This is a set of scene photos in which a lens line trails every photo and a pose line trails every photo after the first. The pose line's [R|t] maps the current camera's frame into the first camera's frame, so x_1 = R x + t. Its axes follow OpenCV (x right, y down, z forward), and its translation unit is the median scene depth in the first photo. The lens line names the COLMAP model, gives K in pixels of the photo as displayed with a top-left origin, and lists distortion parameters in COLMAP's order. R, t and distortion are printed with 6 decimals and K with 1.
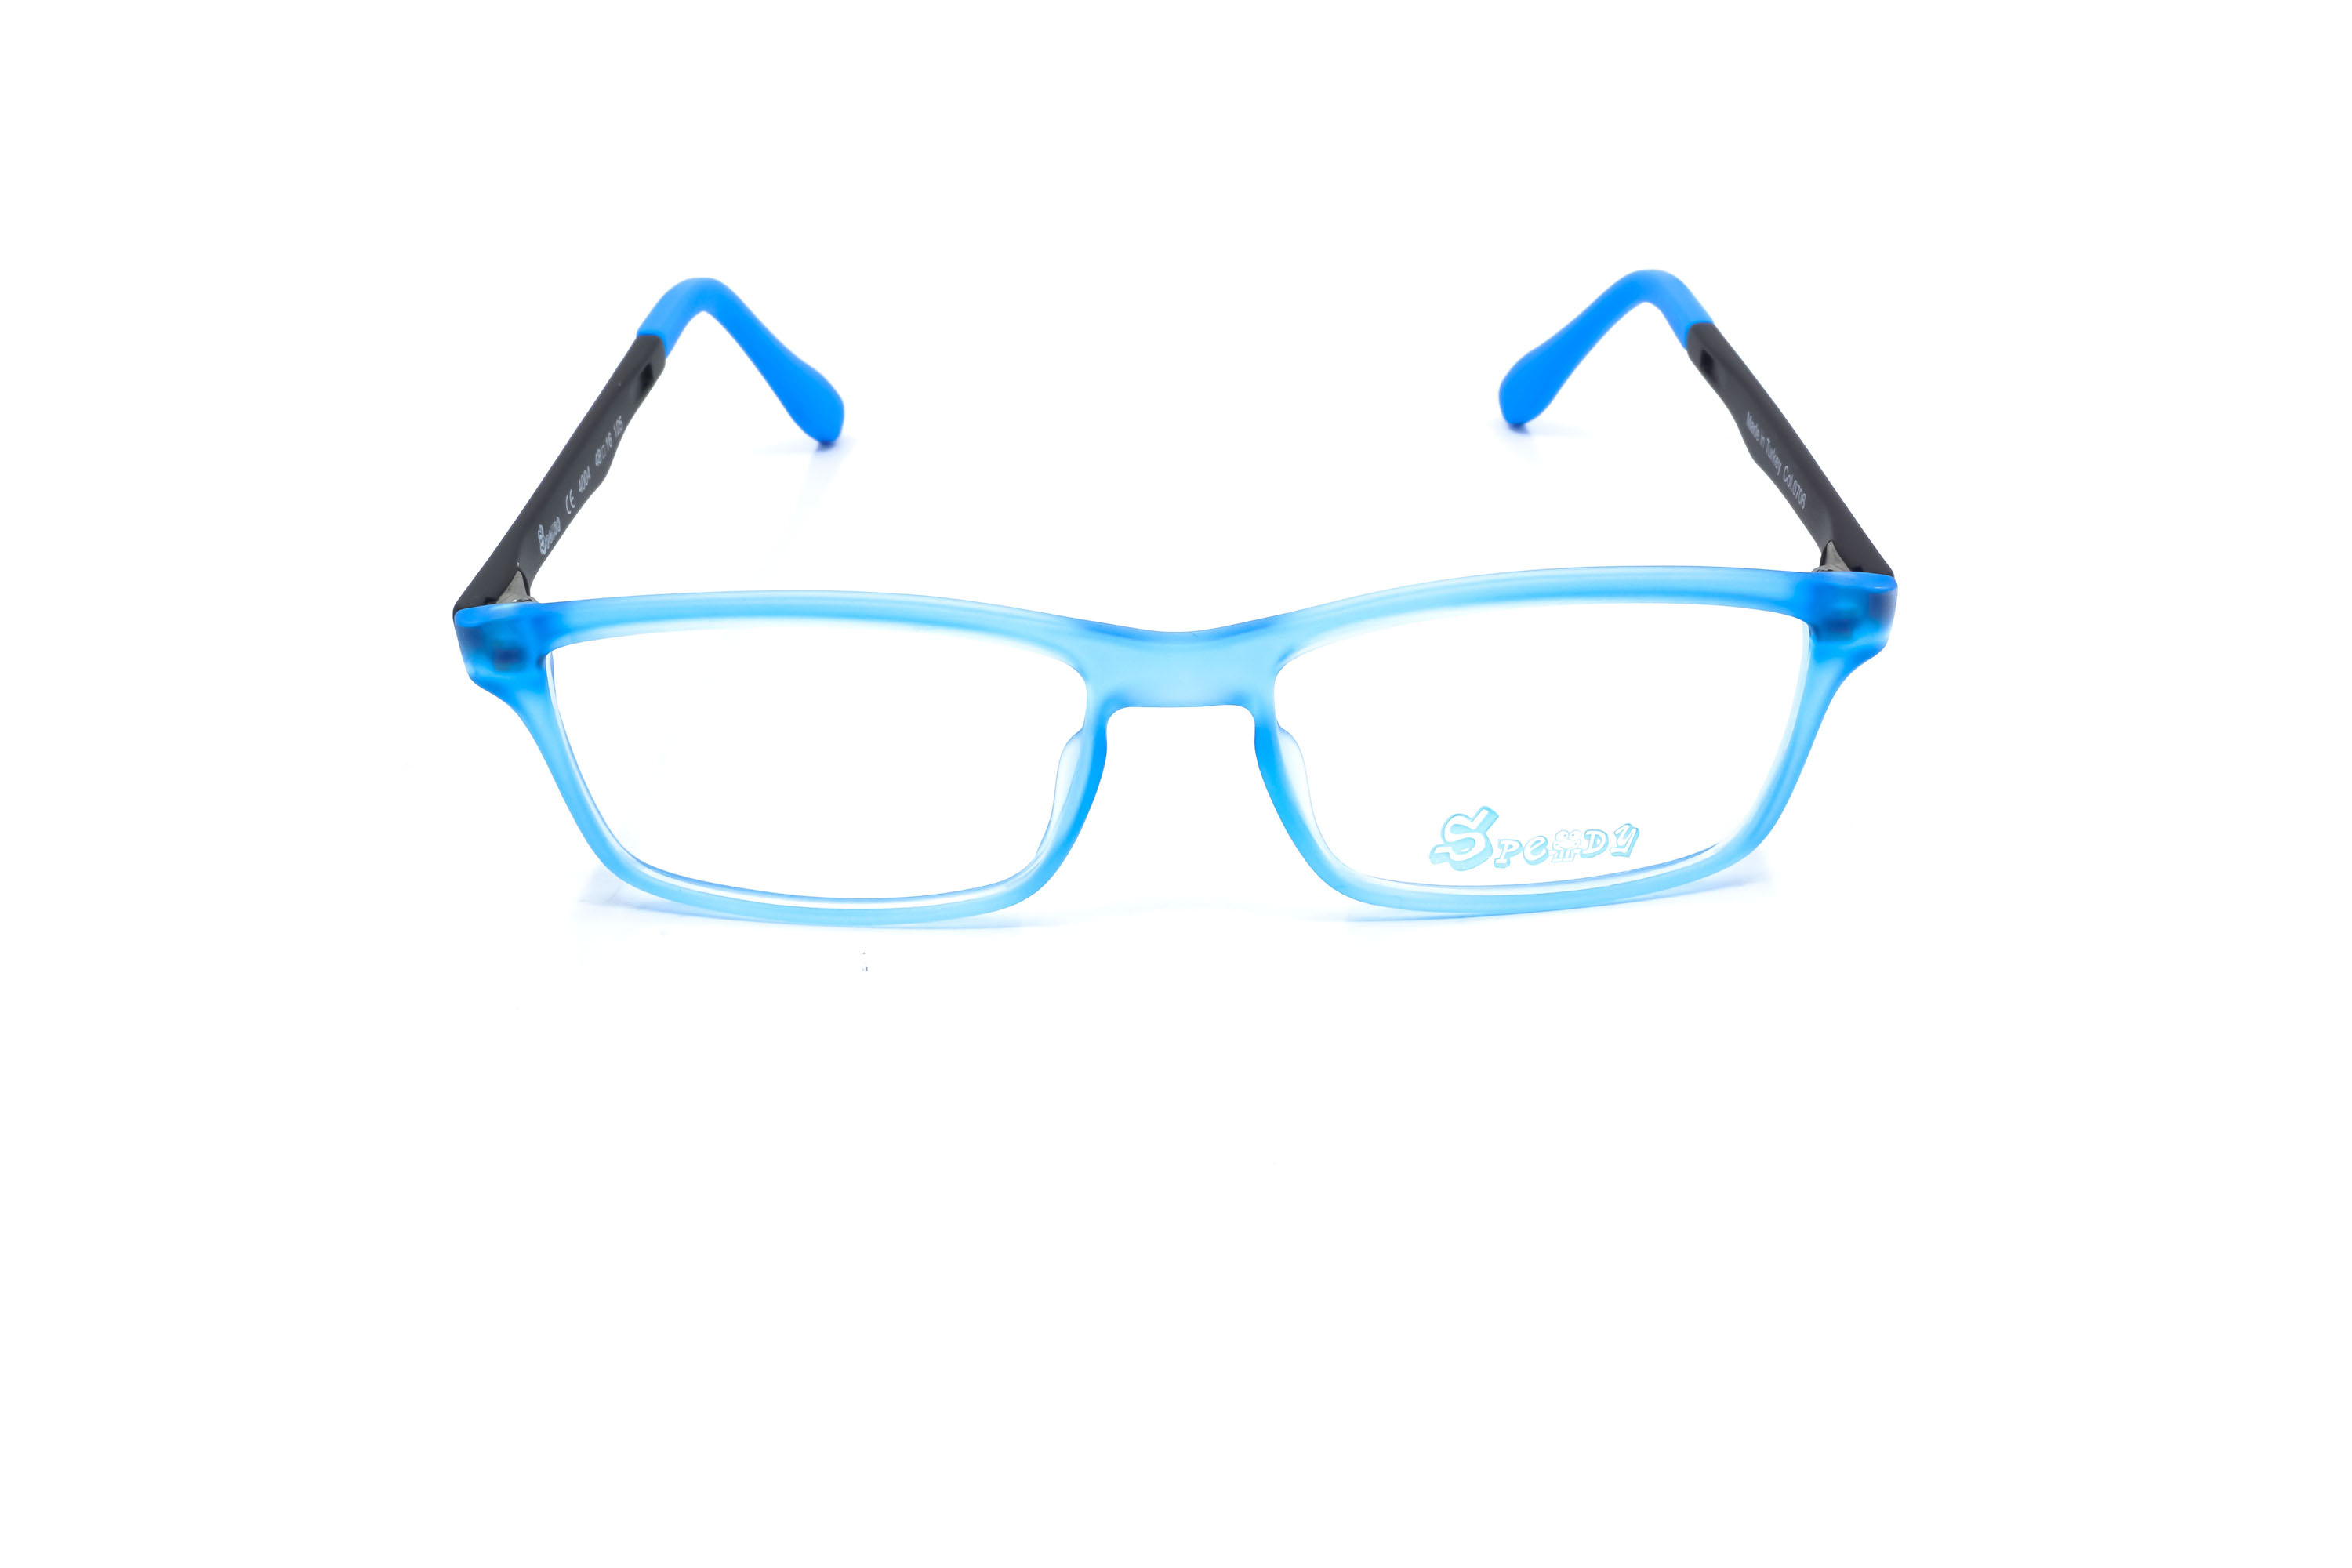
lens RADIAL K [[2429.0, 0, 1176.0], [0, 2429.0, 784.0], [0, 0, 1]] dist [0.002928, 0.004763]
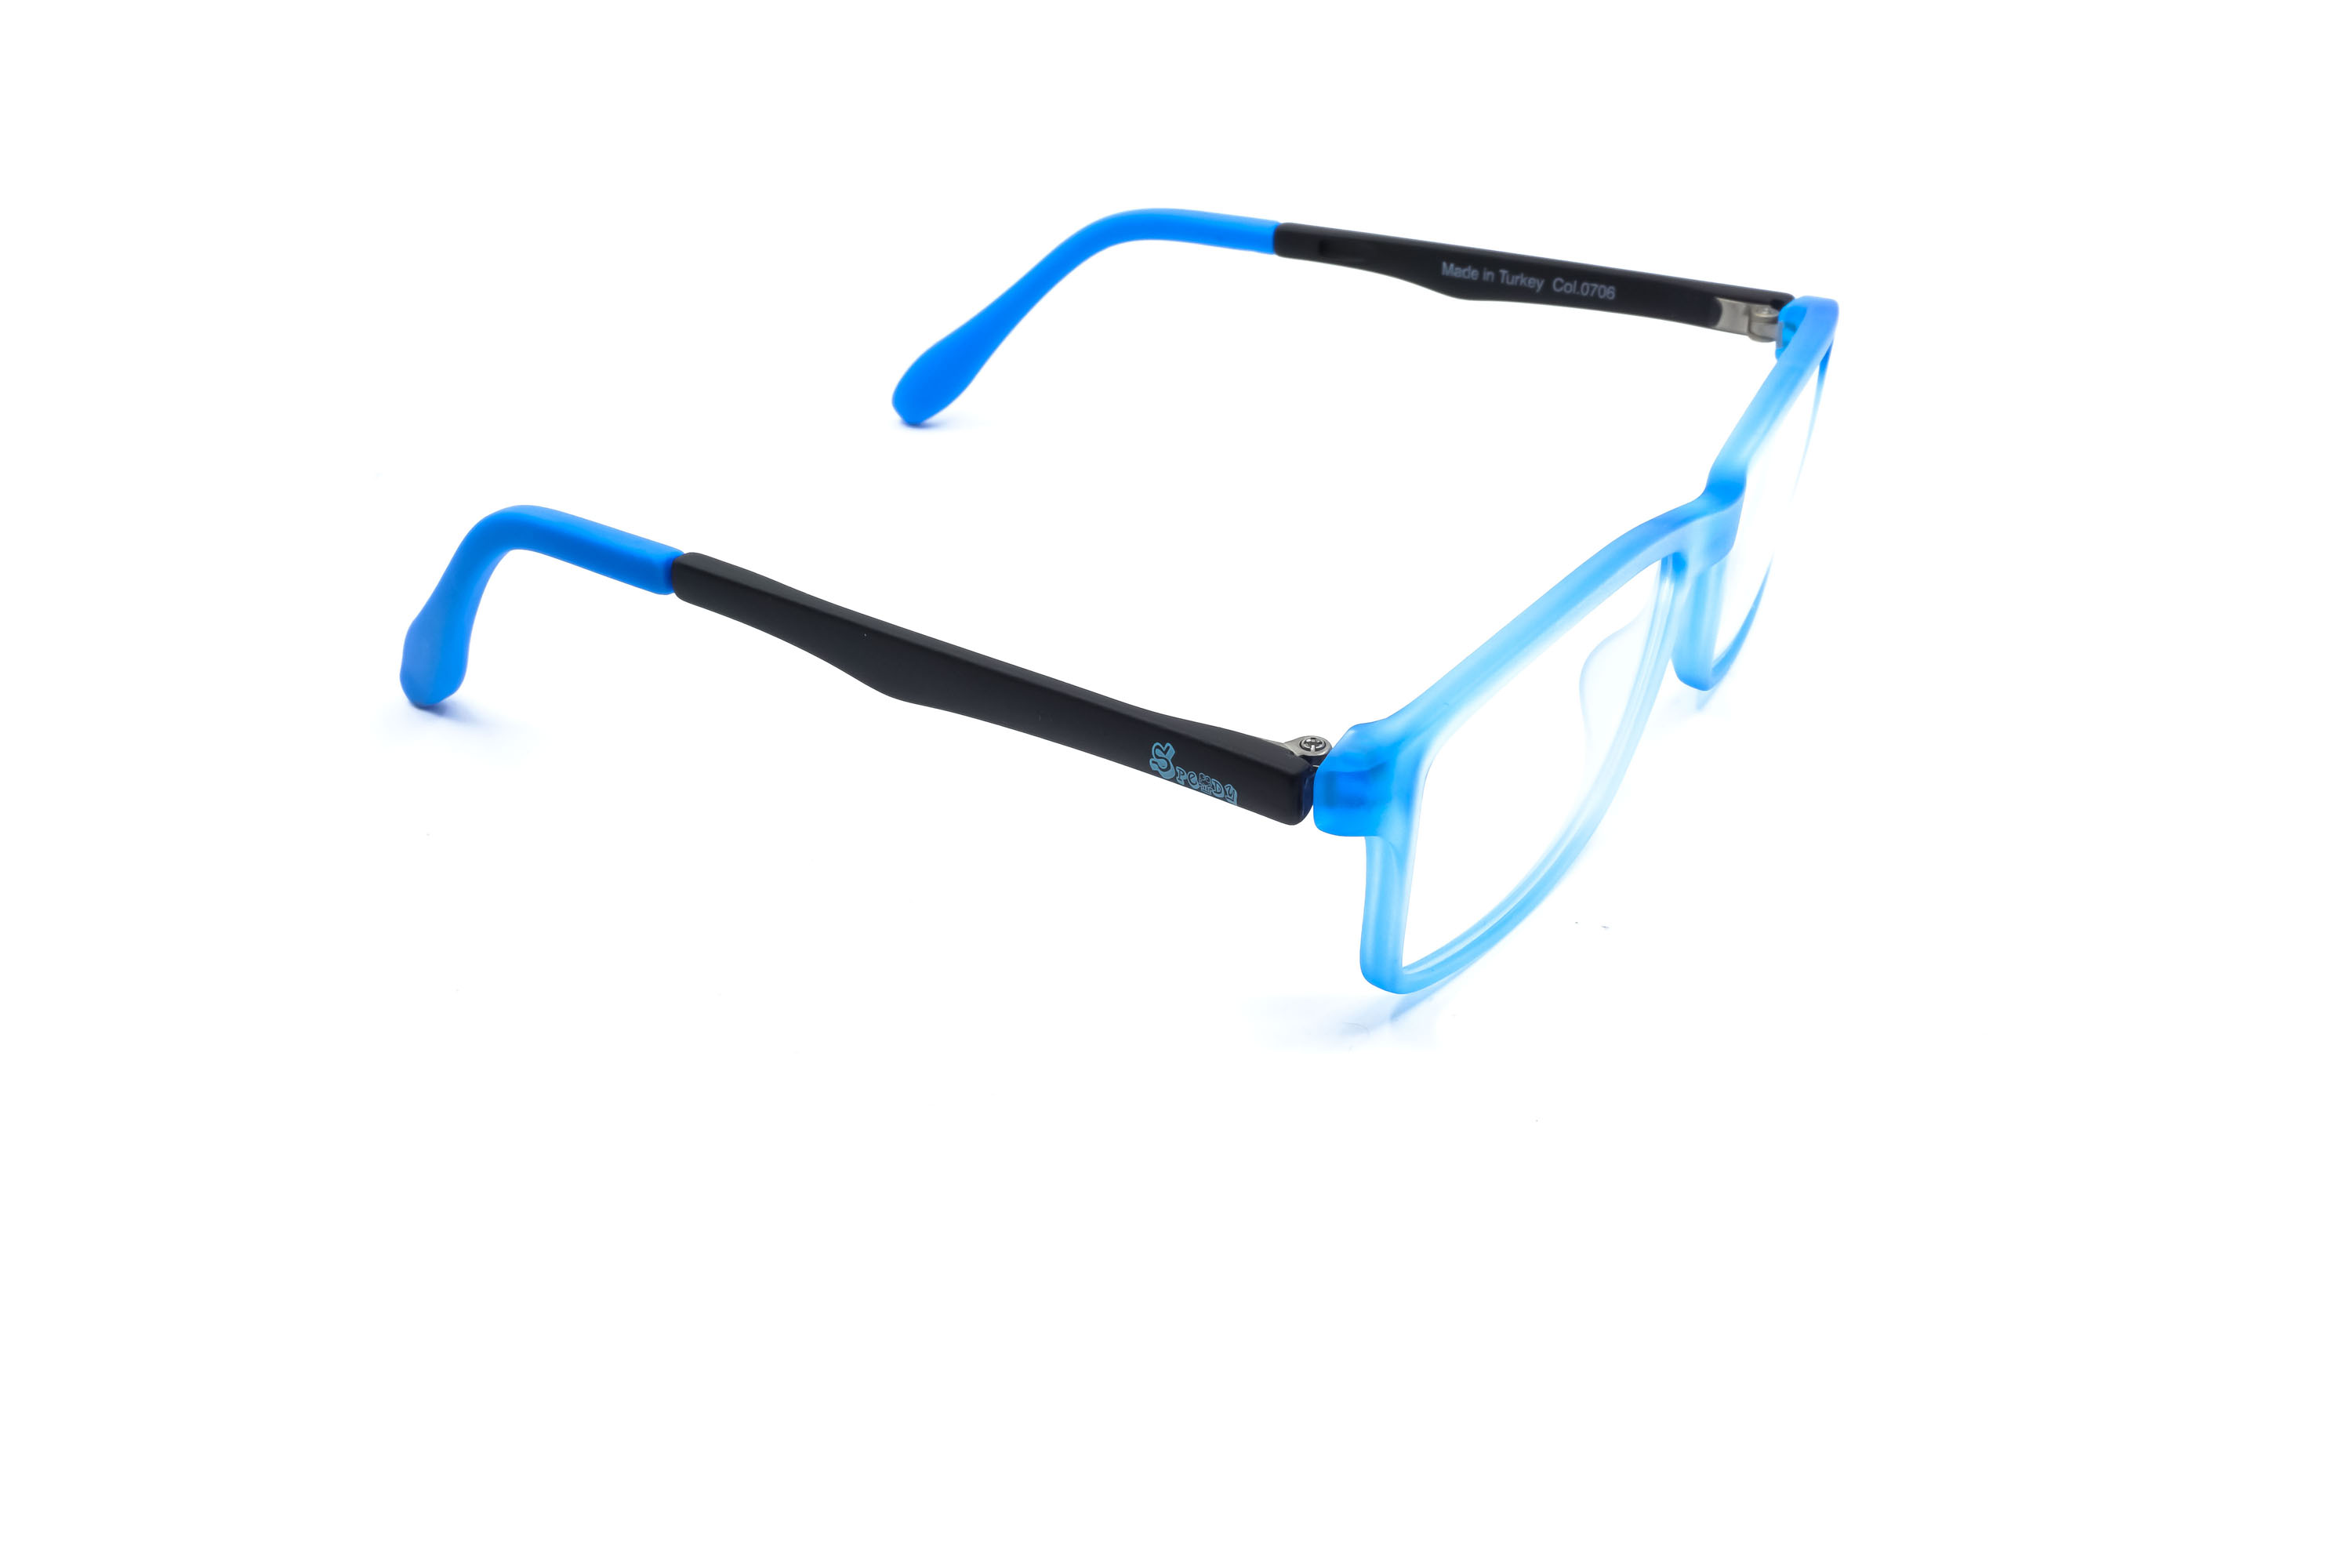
lens RADIAL K [[2429.0, 0, 1176.0], [0, 2429.0, 784.0], [0, 0, 1]] dist [0.002928, 0.004763]
pose [[0.495998, -0.419781, 0.760112, -0.966506], [0.430706, 0.879039, 0.204410, -0.262959], [-0.753975, 0.225998, 0.616804, 0.489606]]
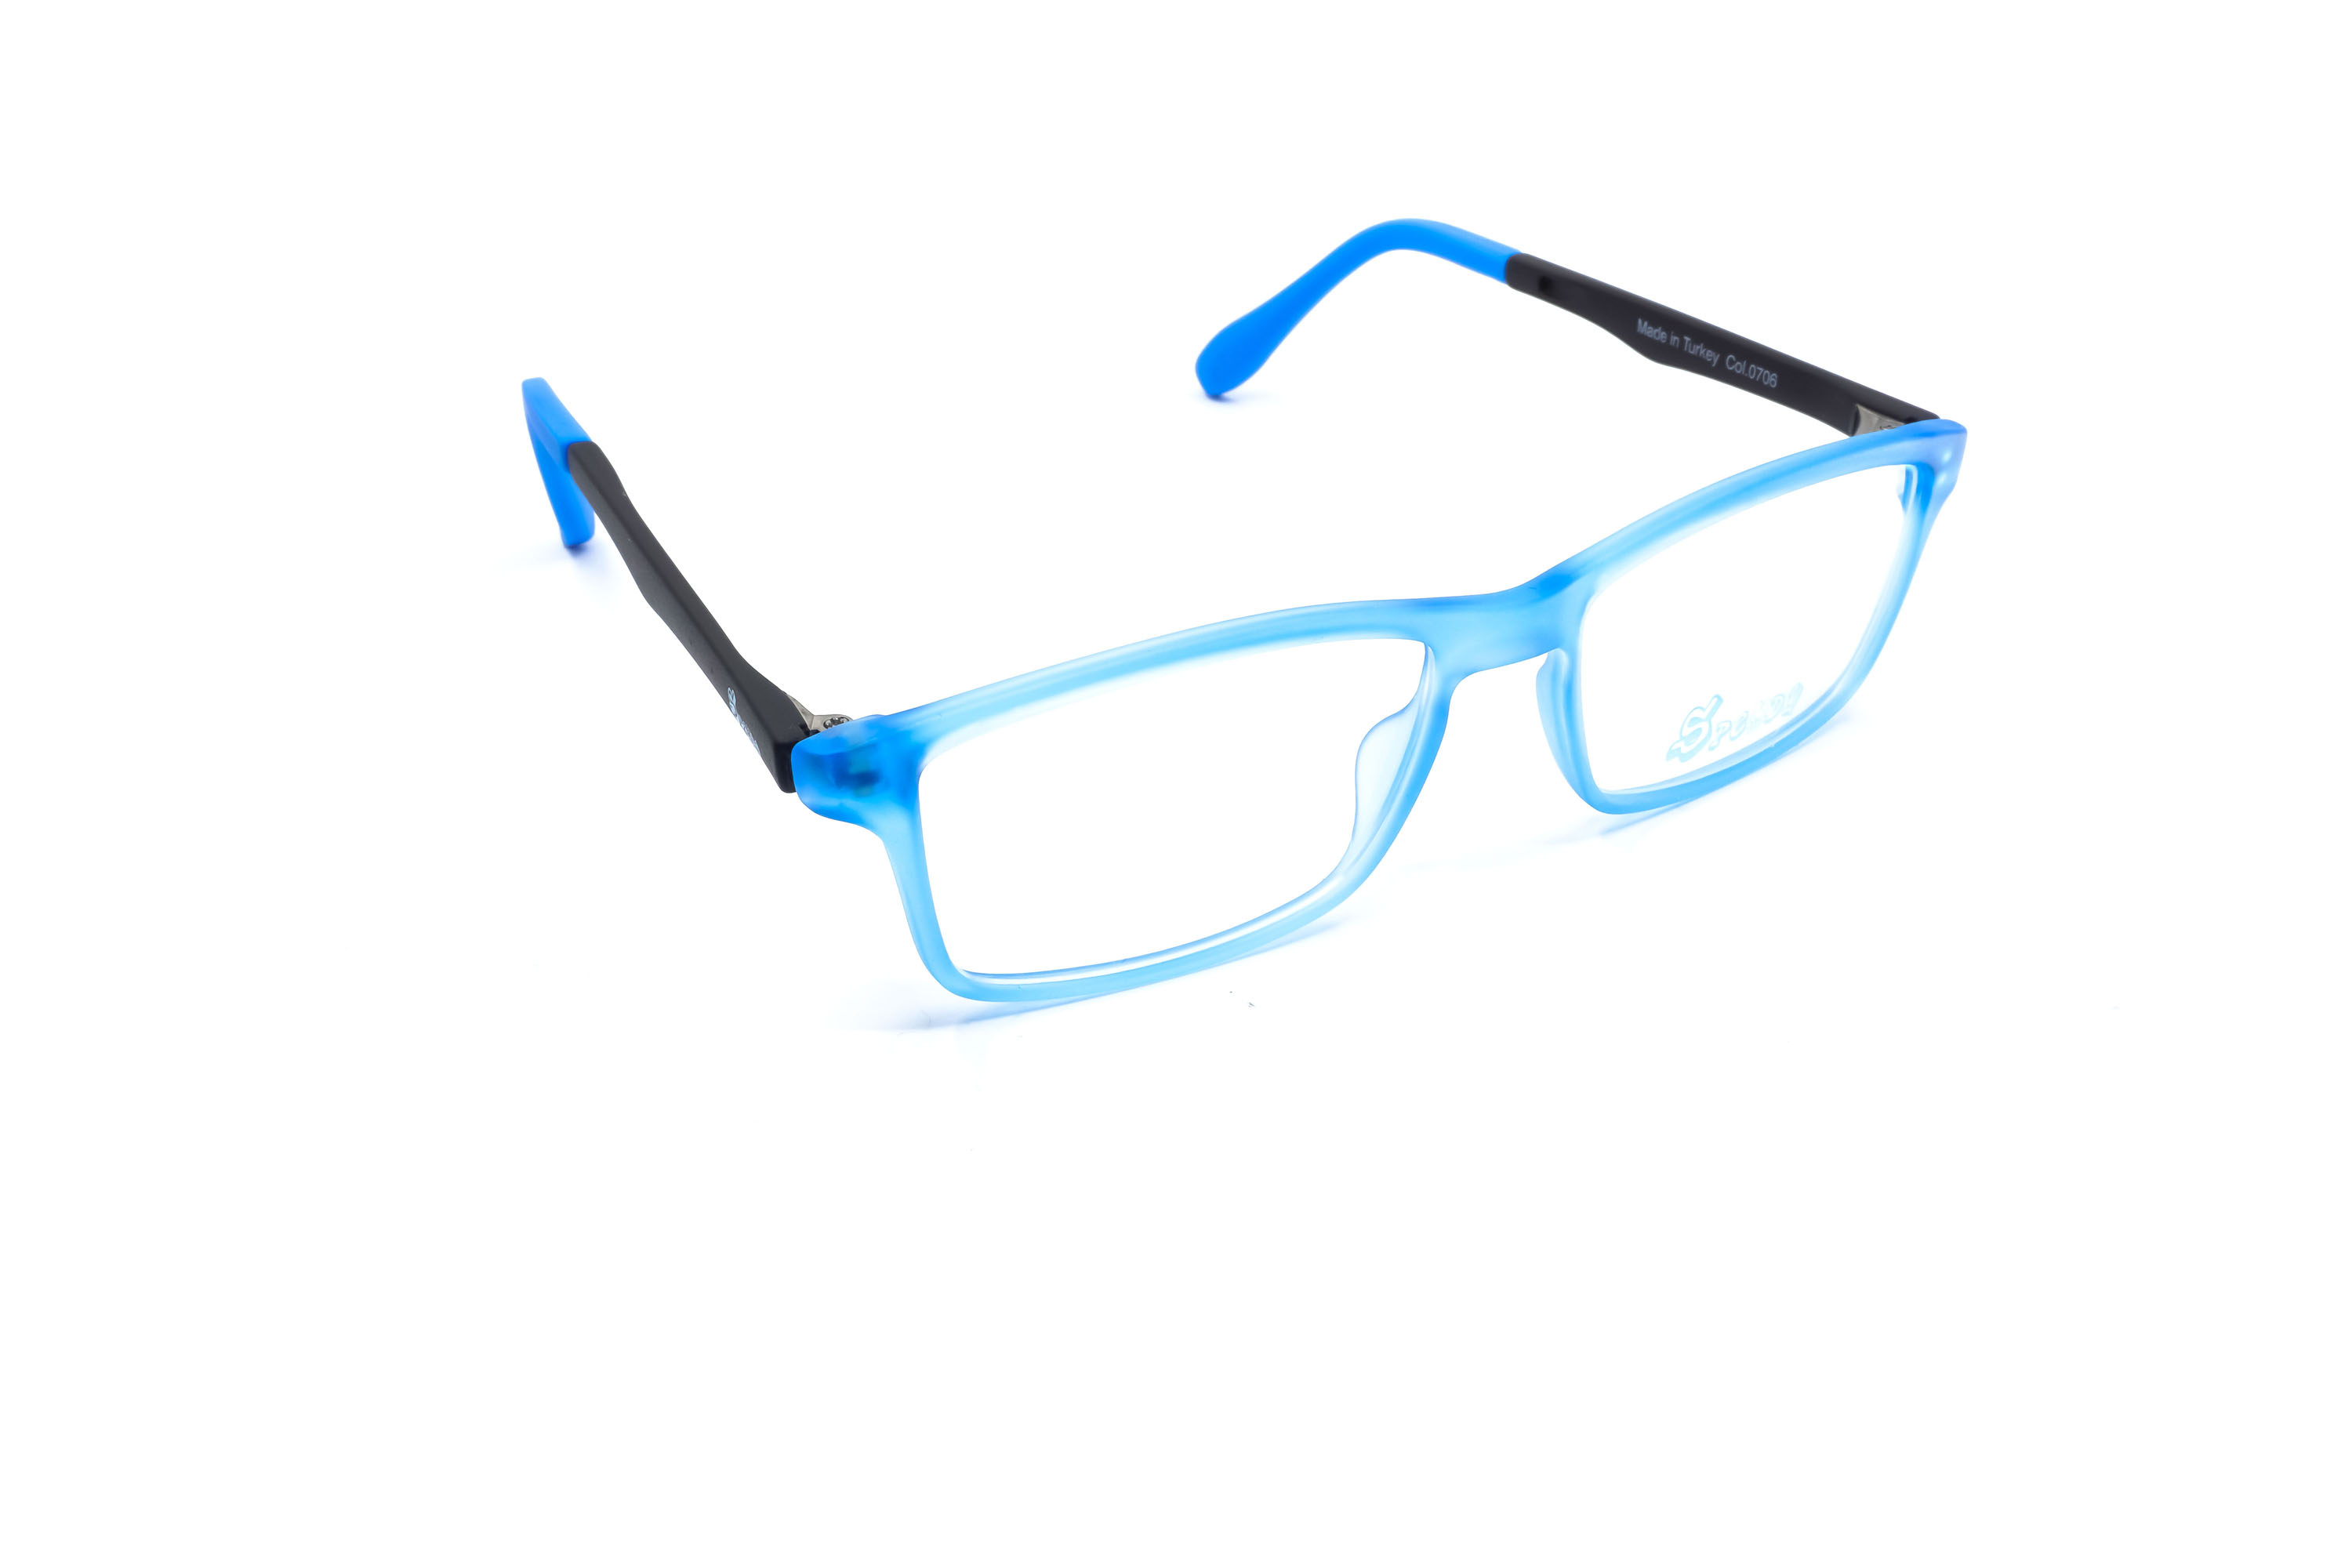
lens RADIAL K [[2429.0, 0, 1176.0], [0, 2429.0, 784.0], [0, 0, 1]] dist [0.002928, 0.004763]
pose [[0.864120, -0.245901, 0.439124, -0.558990], [0.247261, 0.967378, 0.055146, -0.070746], [-0.438359, 0.060926, 0.896733, 0.130820]]
